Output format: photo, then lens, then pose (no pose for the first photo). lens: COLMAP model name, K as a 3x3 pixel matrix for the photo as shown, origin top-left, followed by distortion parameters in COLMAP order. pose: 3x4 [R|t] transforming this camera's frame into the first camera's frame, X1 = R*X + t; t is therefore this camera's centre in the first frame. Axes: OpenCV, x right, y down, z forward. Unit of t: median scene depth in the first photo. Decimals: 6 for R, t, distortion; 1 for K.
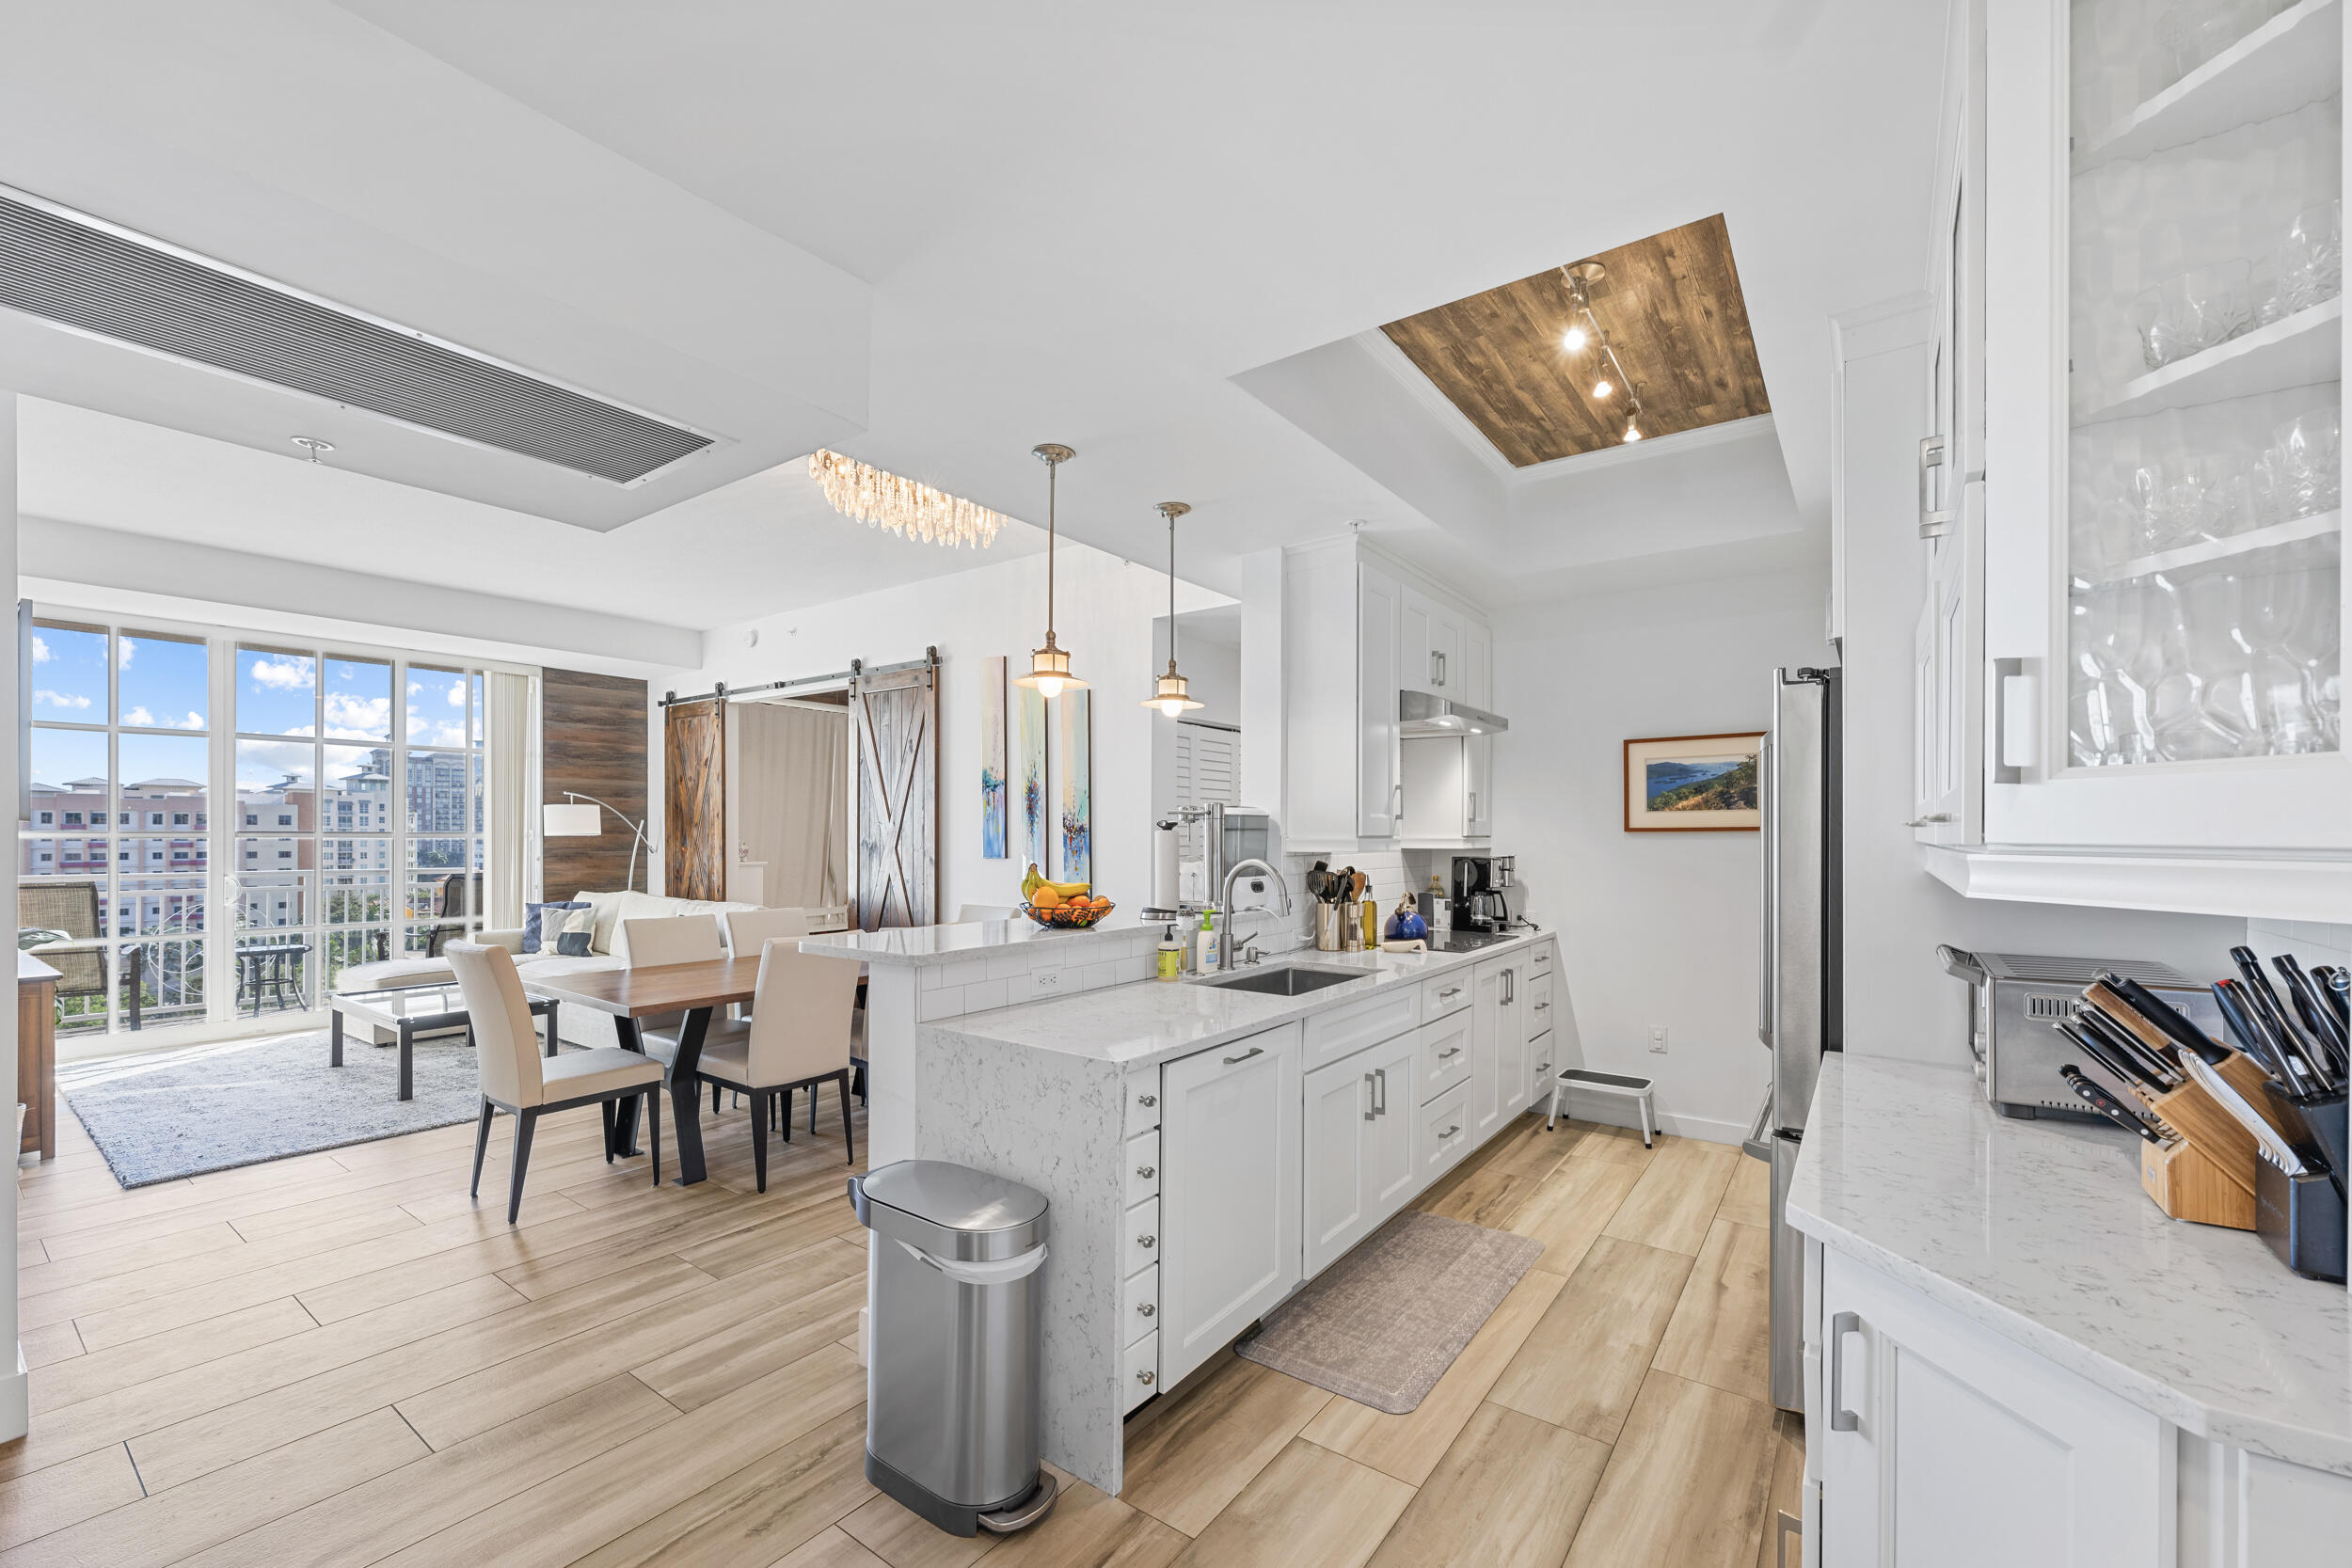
lens RADIAL K [[950.9, 0, 1184.1], [0, 950.9, 829.5], [0, 0, 1]] dist [-0.000154, 0.000355]
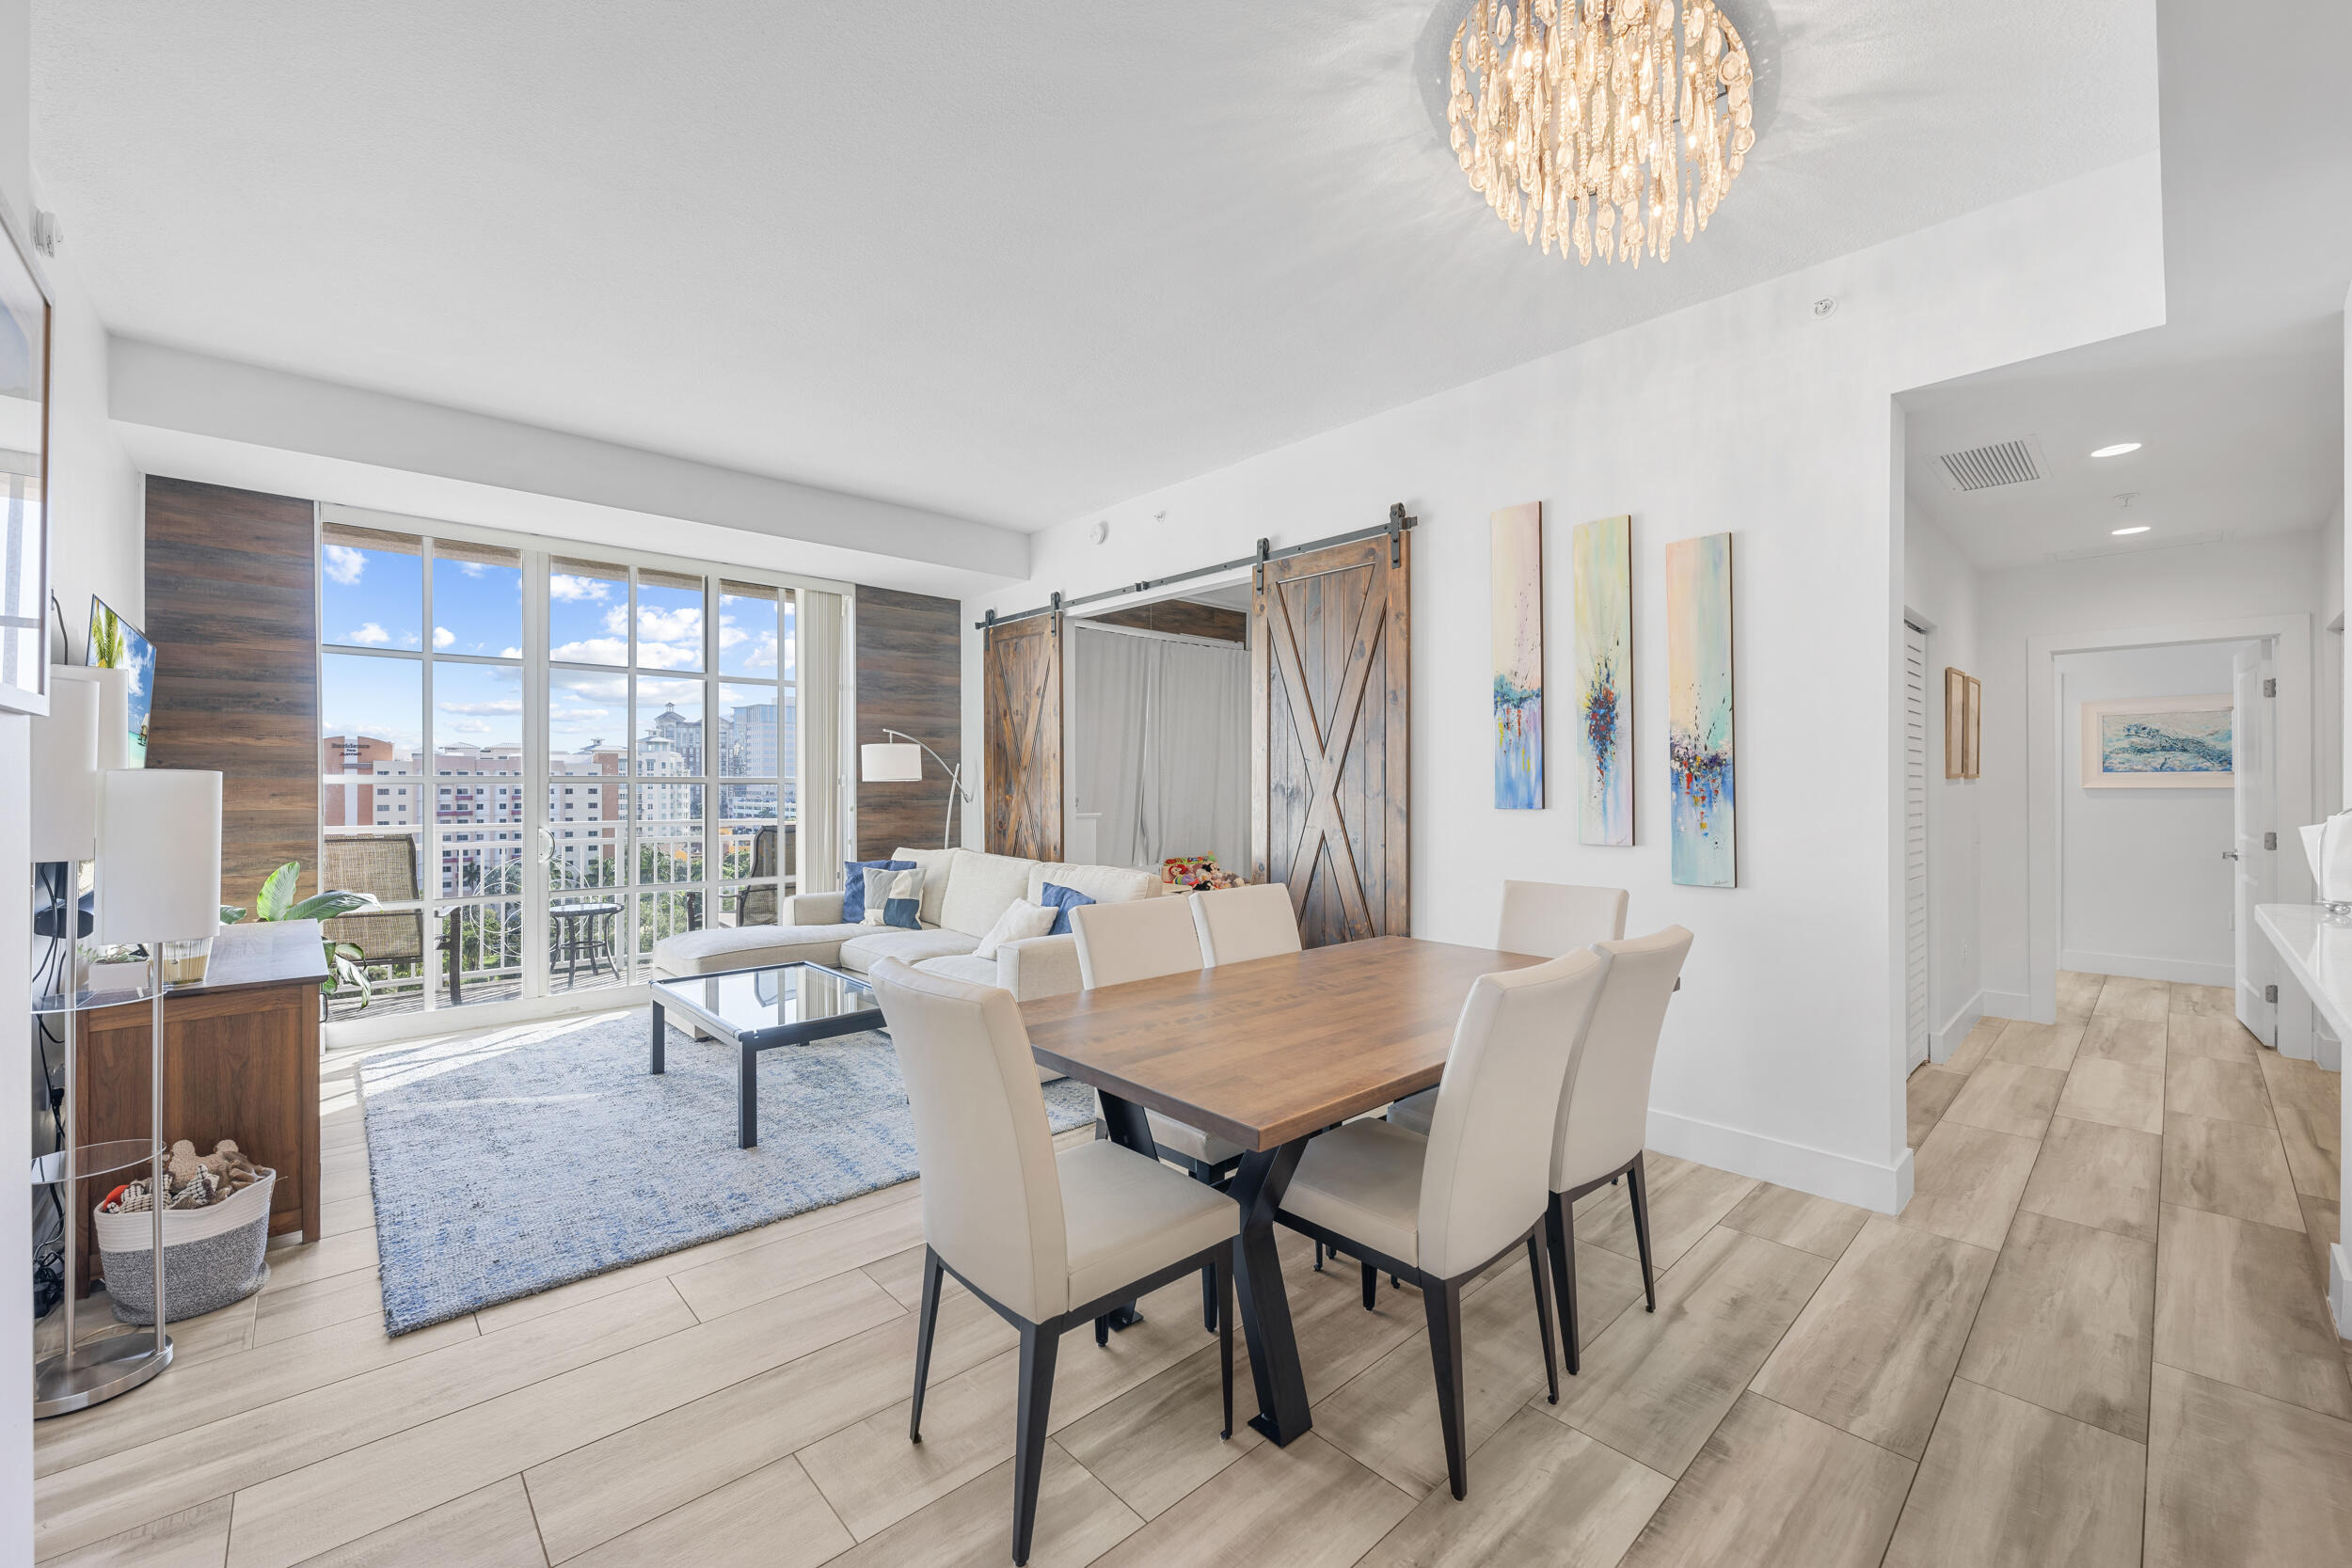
lens RADIAL K [[950.9, 0, 1188.1], [0, 950.9, 782.4], [0, 0, 1]] dist [-0.000154, 0.000355]
pose [[0.980469, -0.003258, -0.196648, -0.231428], [0.003390, 0.999994, 0.000335, 0.008505], [0.196646, -0.000995, 0.980474, 0.239233]]
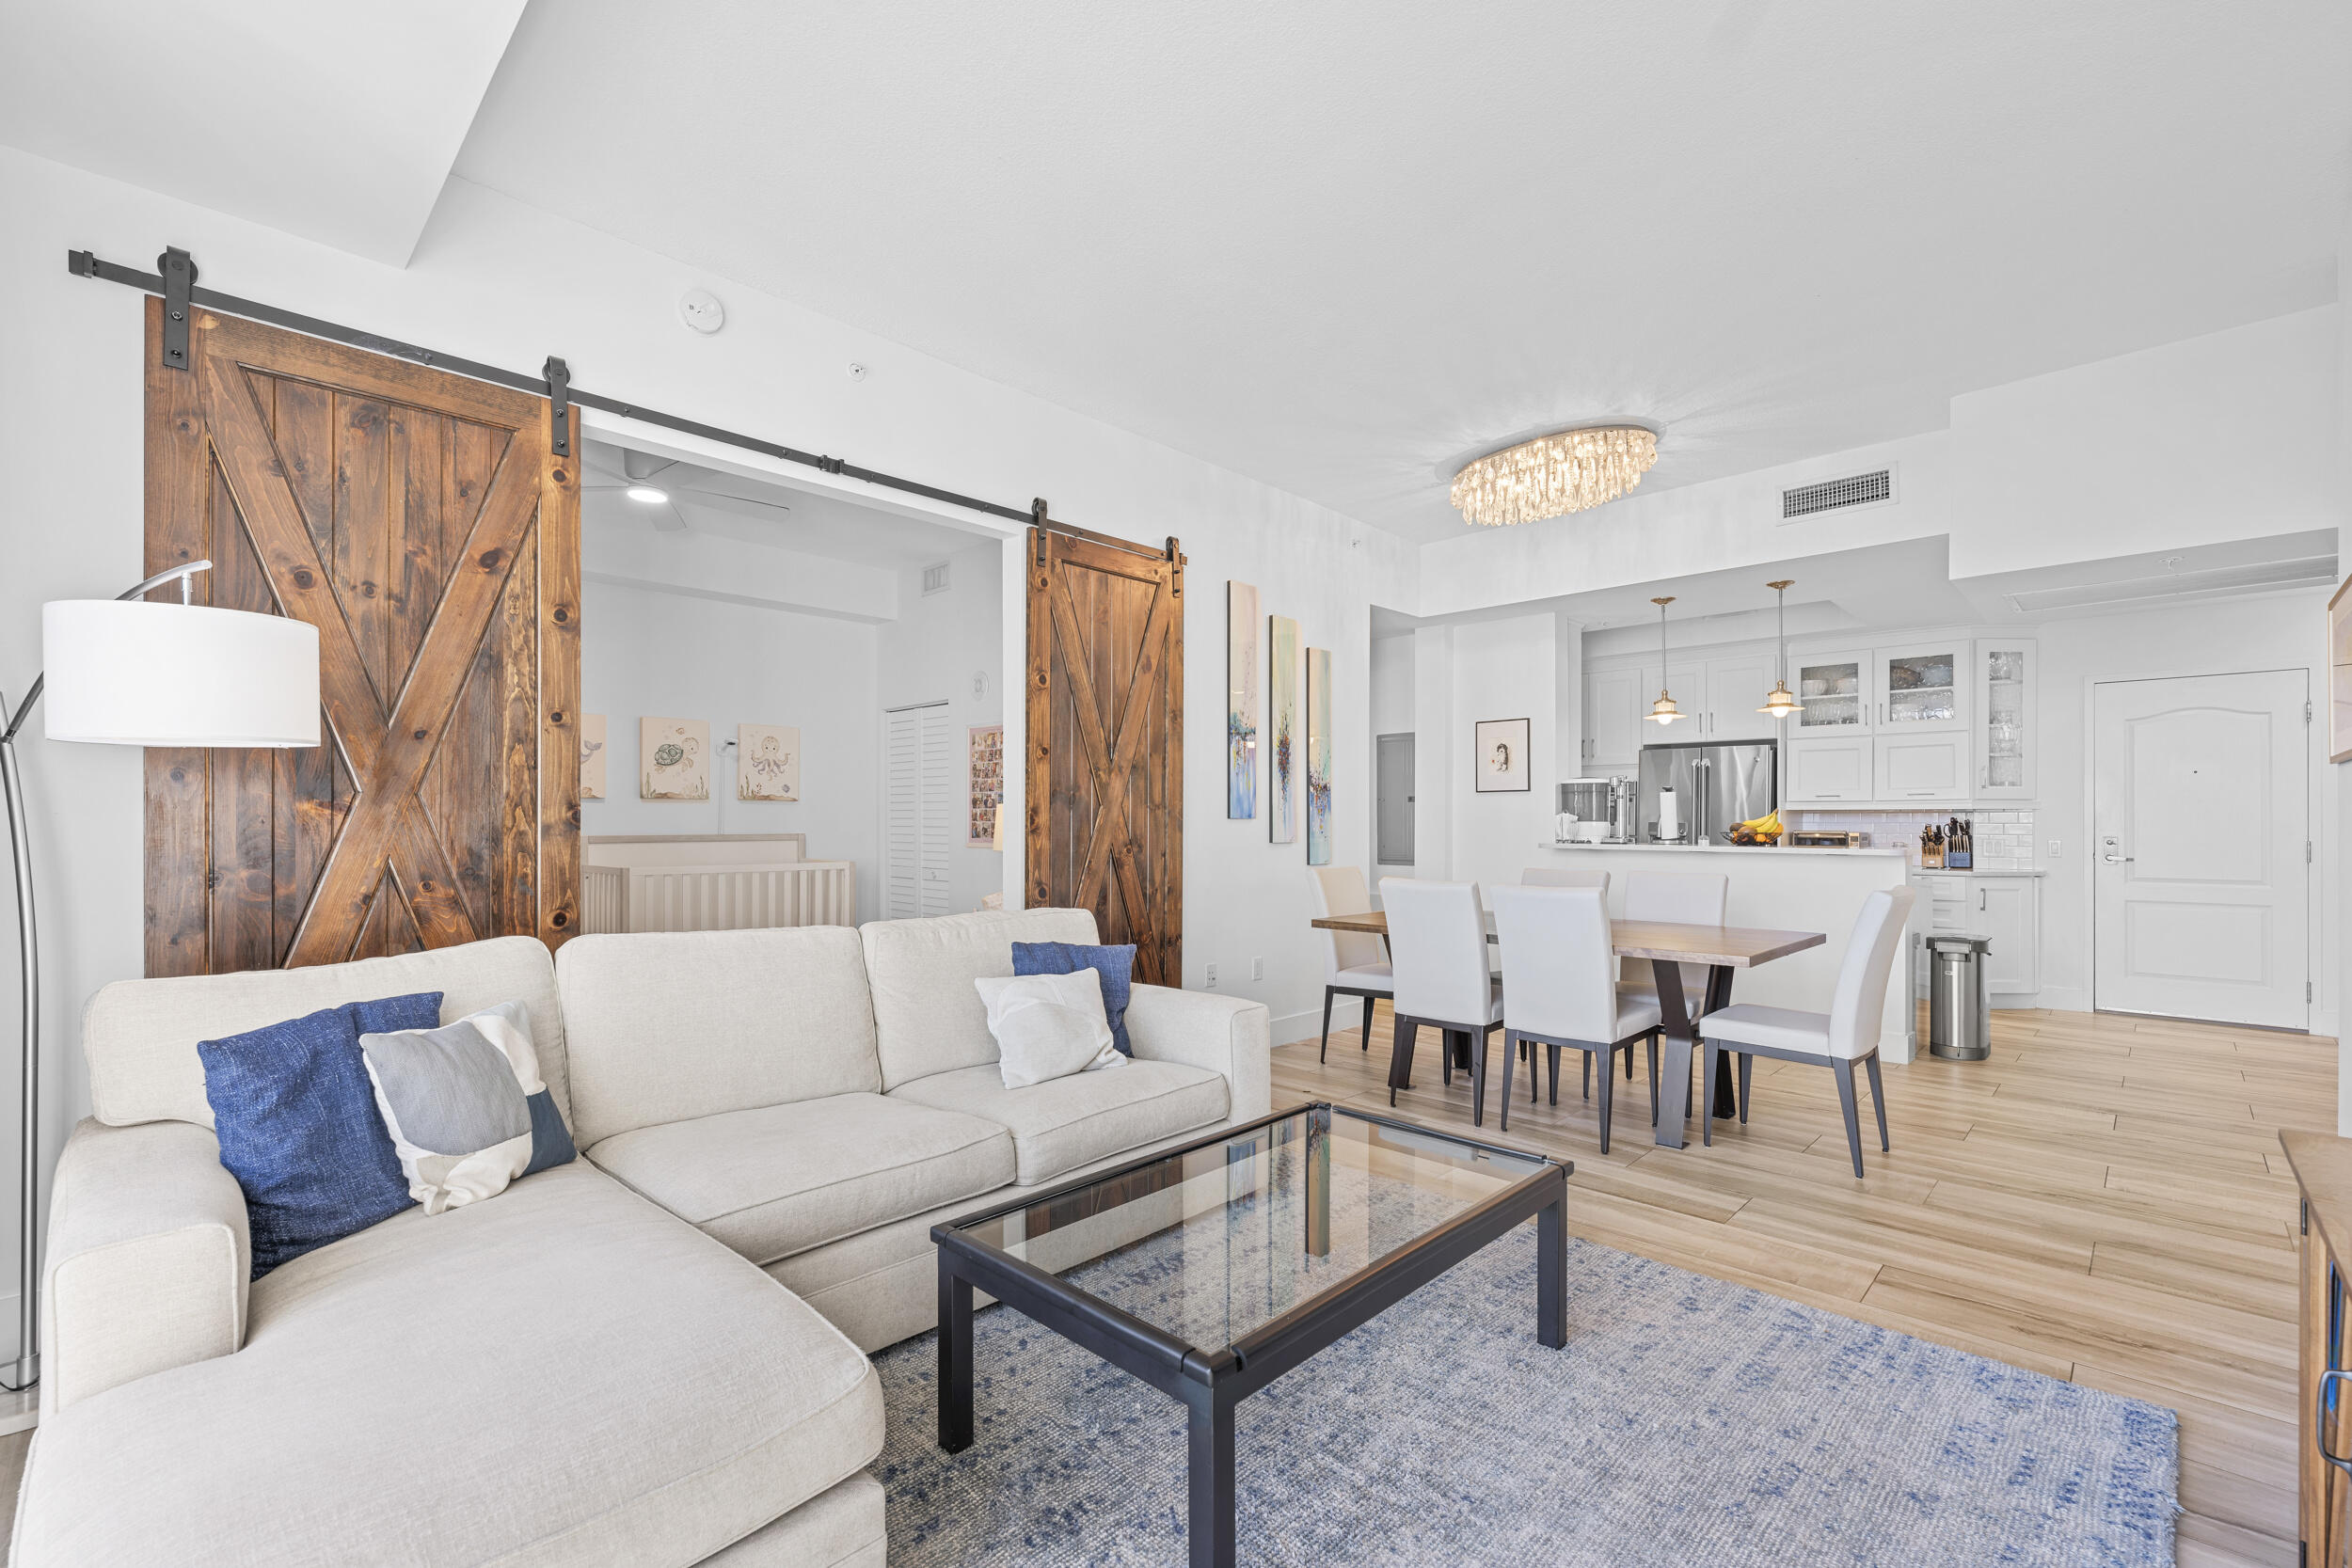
lens RADIAL K [[1054.1, 0, 1094.4], [0, 1054.1, 823.1], [0, 0, 1]] dist [-0.009170, -0.000402]
pose [[0.162791, -0.000531, 0.986660, -0.908788], [-0.006355, 0.999979, 0.001586, 0.027083], [-0.986640, -0.006528, 0.162784, 0.765325]]
